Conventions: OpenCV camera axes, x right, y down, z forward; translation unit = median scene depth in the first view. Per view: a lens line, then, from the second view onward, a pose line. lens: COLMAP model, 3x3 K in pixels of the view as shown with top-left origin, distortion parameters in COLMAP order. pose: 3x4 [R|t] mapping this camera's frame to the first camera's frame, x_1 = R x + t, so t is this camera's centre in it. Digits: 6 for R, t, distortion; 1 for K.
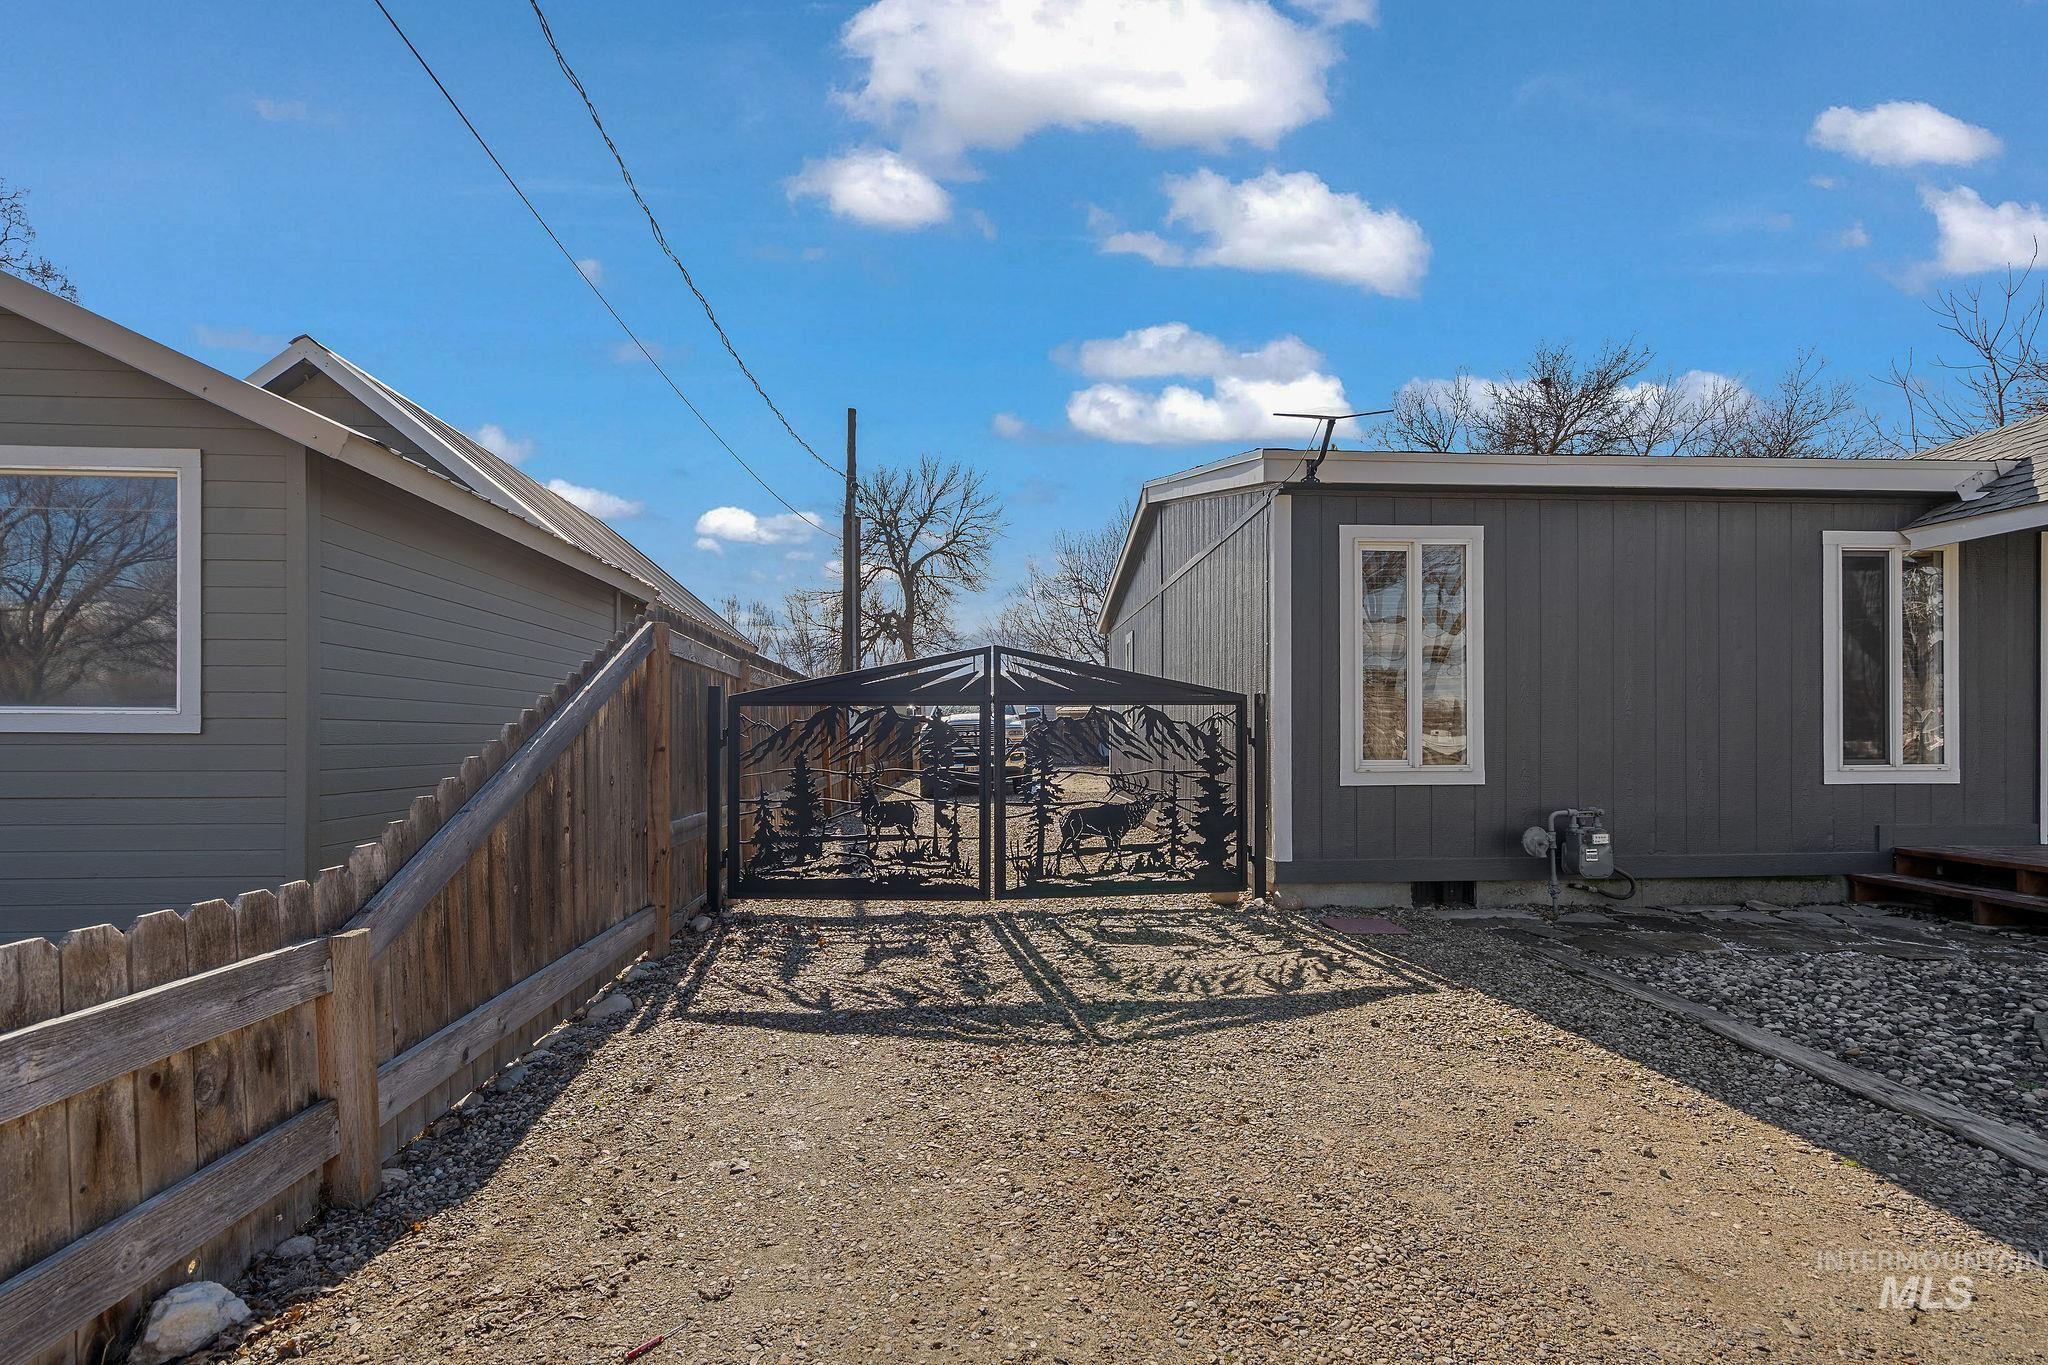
lens RADIAL K [[924.3, 0, 1024.2], [0, 924.3, 701.8], [0, 0, 1]] dist [0.002201, 0.000024]
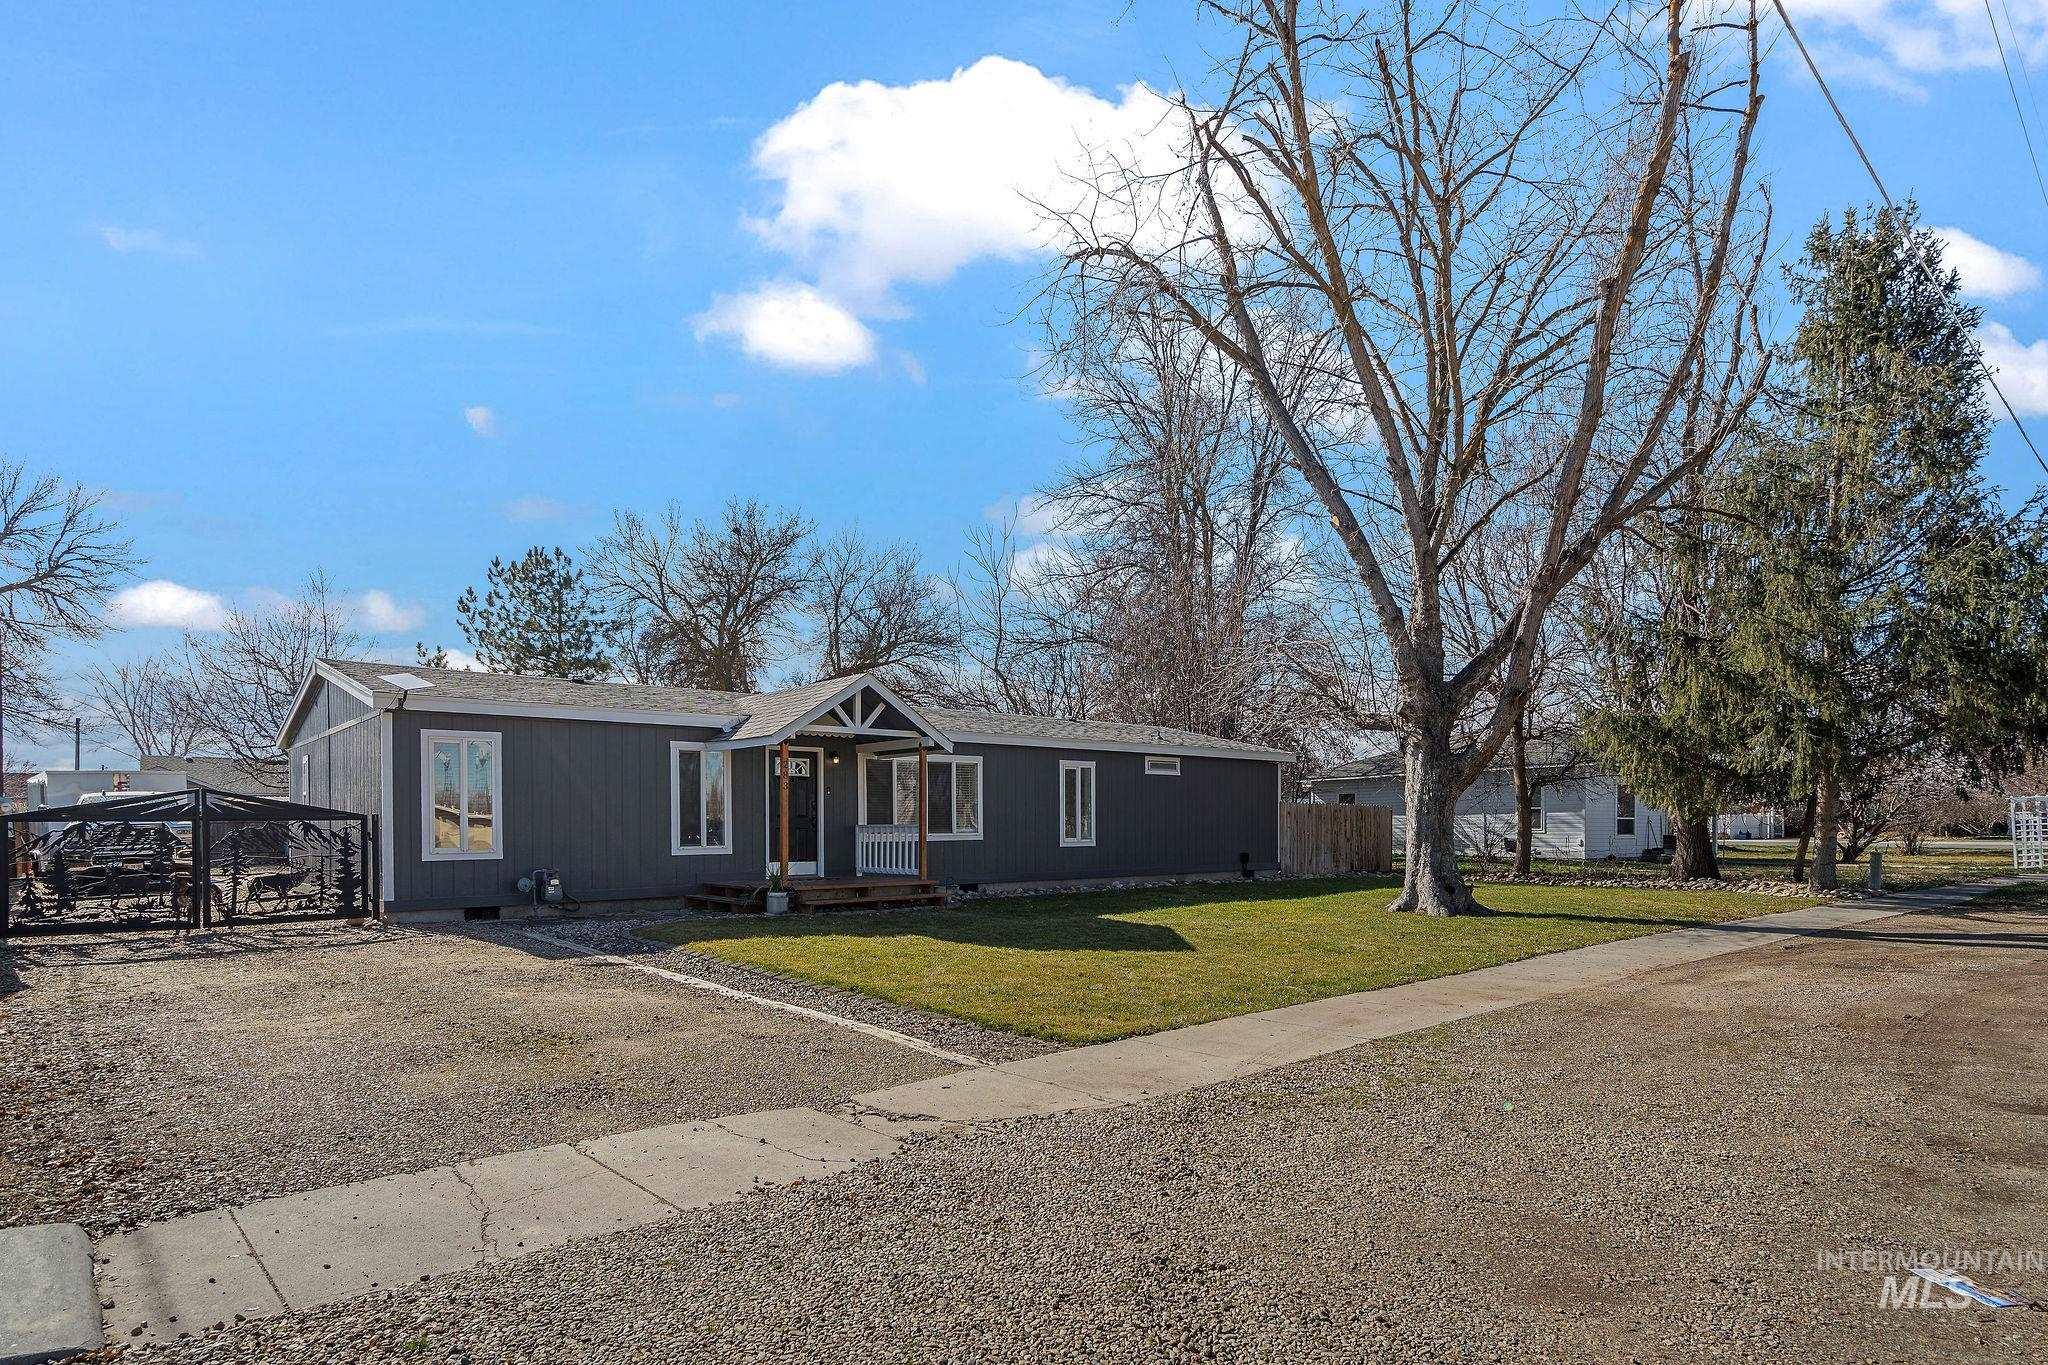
lens RADIAL K [[1112.3, 0, 1052.3], [0, 1112.3, 828.1], [0, 0, 1]] dist [0.001254, 0.001579]
pose [[0.782113, -0.006792, 0.623100, -0.086660], [-0.006457, 0.999799, 0.019003, -0.033760], [-0.623103, -0.018886, 0.781912, -1.693832]]
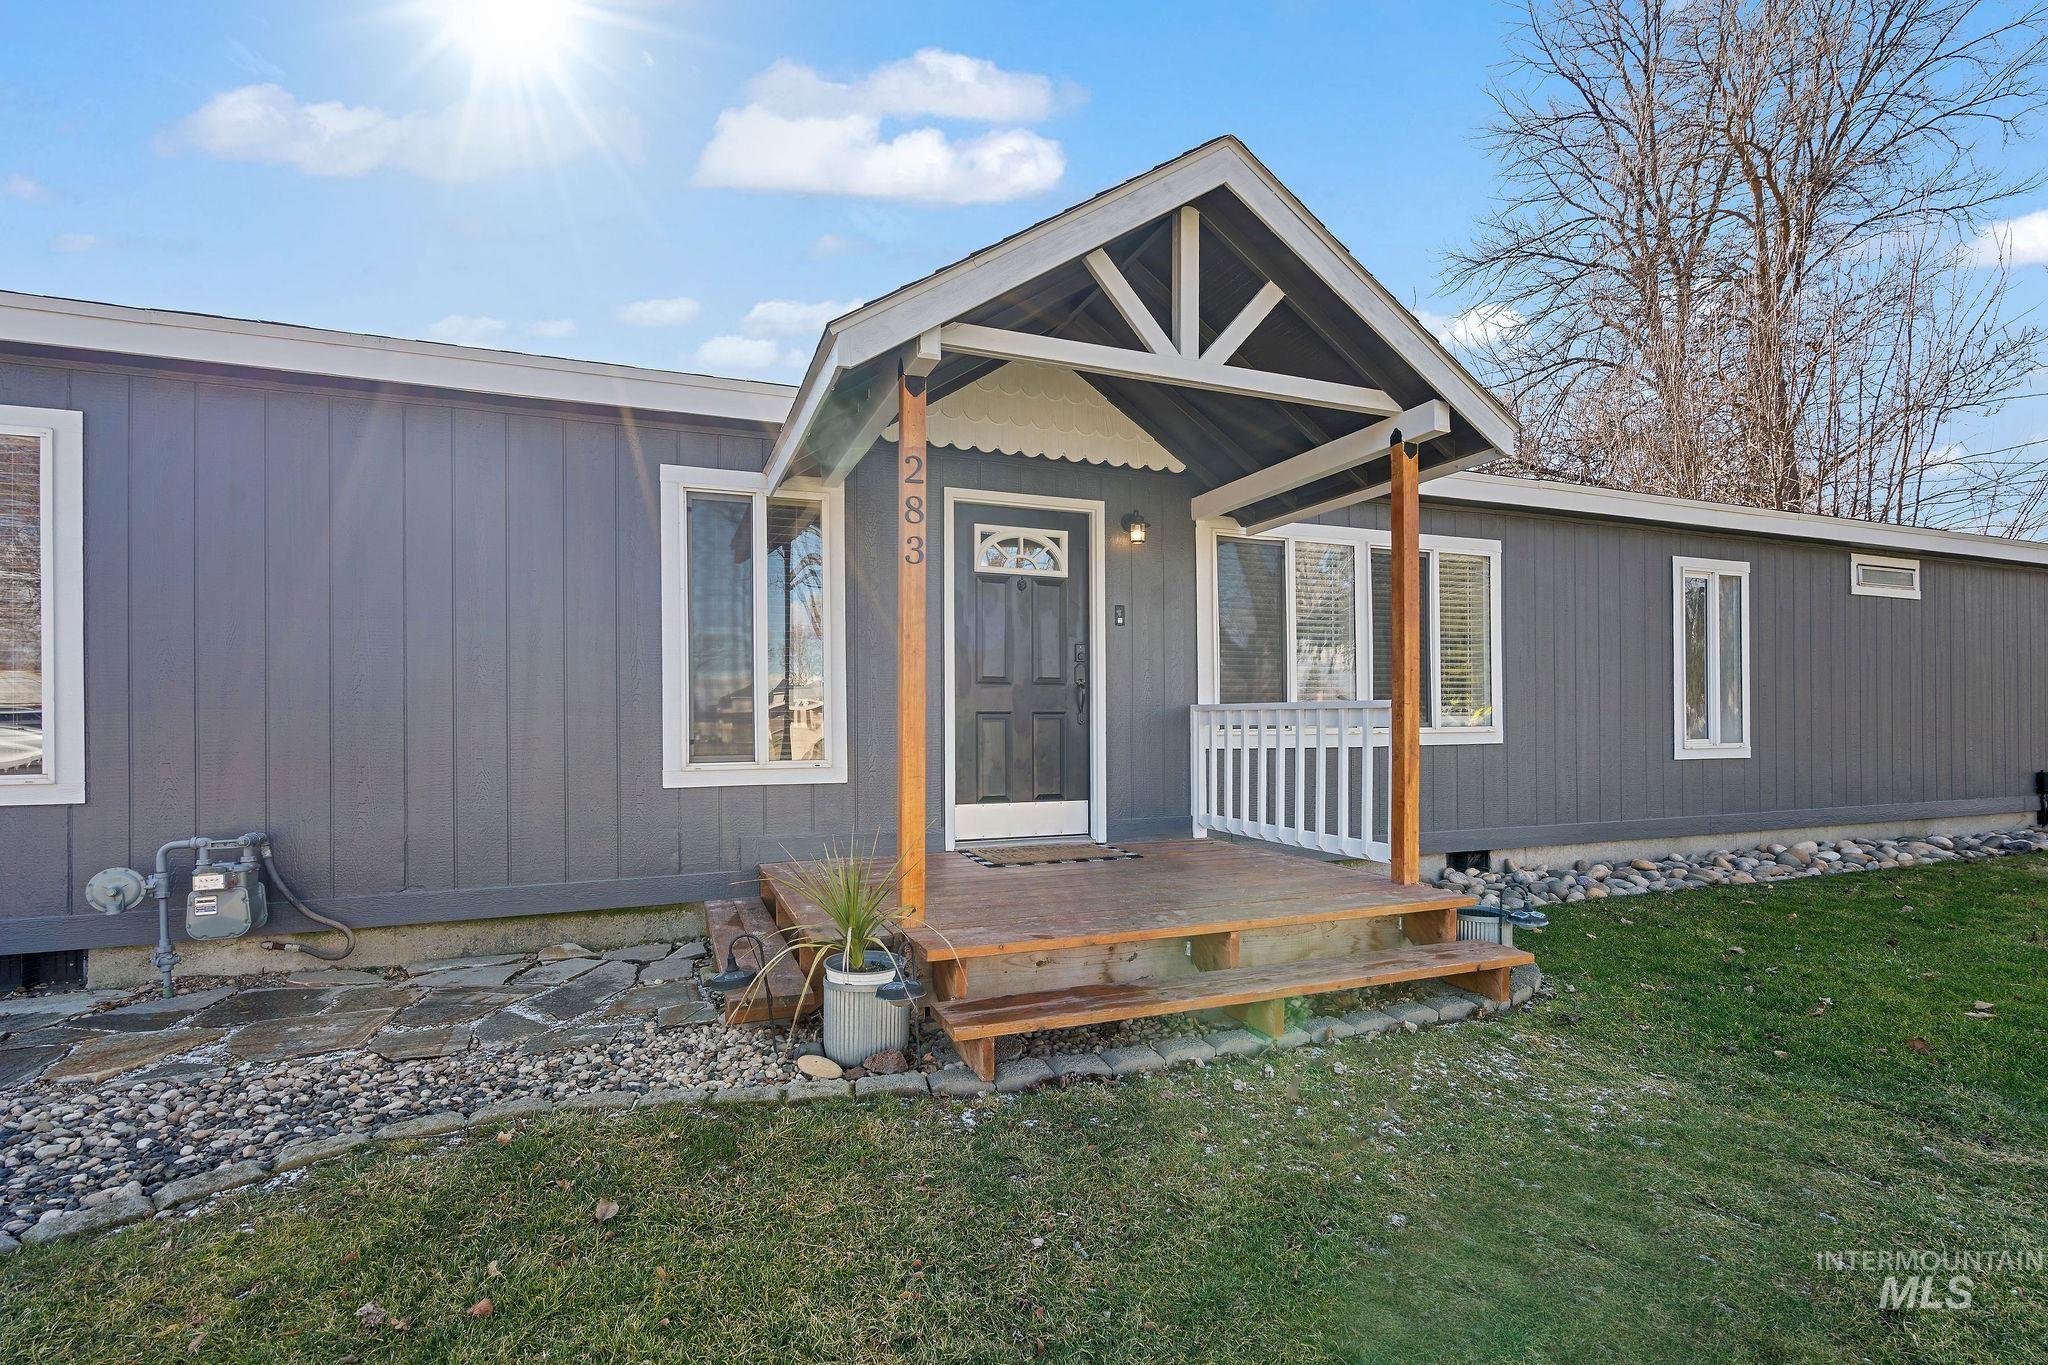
lens RADIAL K [[924.3, 0, 1031.1], [0, 924.3, 686.6], [0, 0, 1]] dist [0.002201, 0.000024]
pose [[0.952316, 0.006436, 0.305044, 0.942341], [-0.002696, 0.999916, -0.012678, 0.012614], [-0.305100, 0.011251, 0.952254, 0.163454]]
